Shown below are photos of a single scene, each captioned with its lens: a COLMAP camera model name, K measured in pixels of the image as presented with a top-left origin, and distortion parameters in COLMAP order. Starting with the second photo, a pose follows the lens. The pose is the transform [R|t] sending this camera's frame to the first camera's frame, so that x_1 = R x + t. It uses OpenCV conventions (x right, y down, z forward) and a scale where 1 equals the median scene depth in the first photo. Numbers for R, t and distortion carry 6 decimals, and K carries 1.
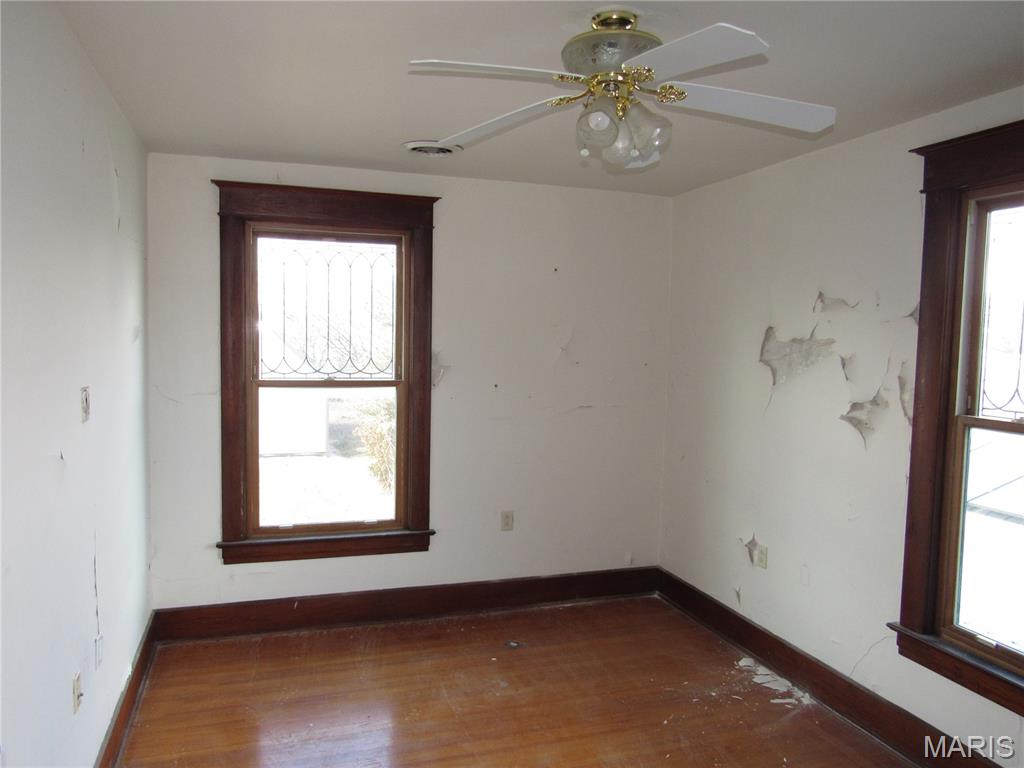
lens RADIAL K [[737.9, 0, 505.9], [0, 737.9, 389.9], [0, 0, 1]] dist [-0.000381, 0.012458]
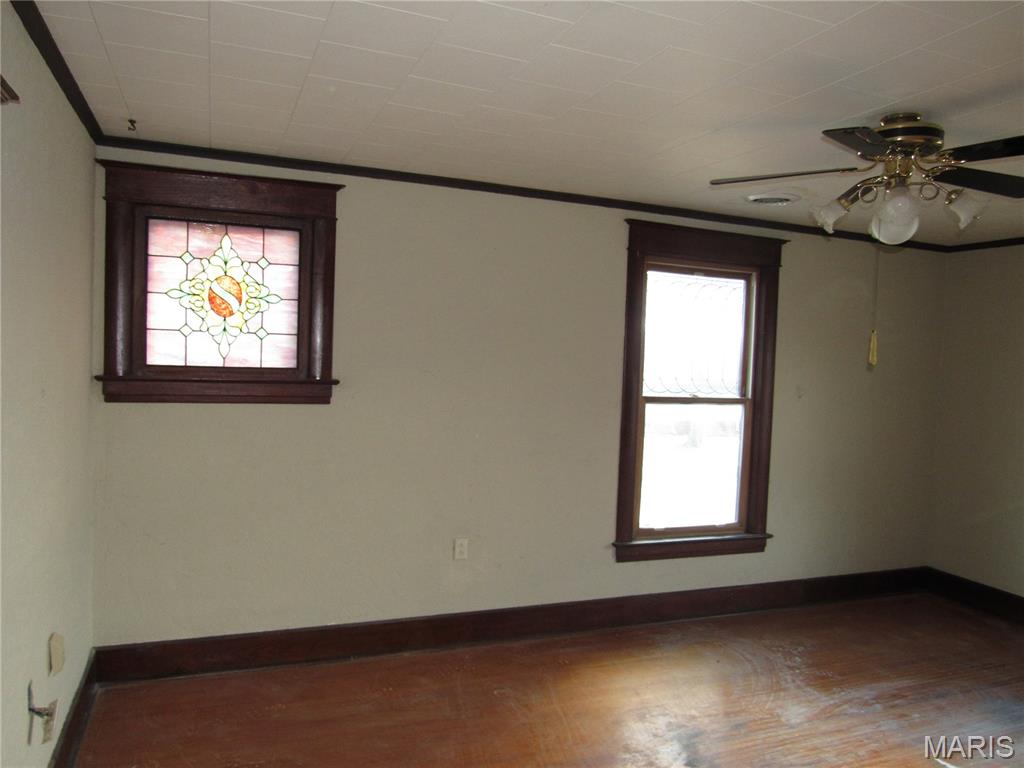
lens RADIAL K [[737.9, 0, 521.5], [0, 737.9, 381.1], [0, 0, 1]] dist [-0.000381, 0.012458]
pose [[0.995988, 0.020503, 0.087109, -0.593406], [-0.015859, 0.998433, -0.053668, 0.025909], [-0.088073, 0.052071, 0.994752, -0.092925]]
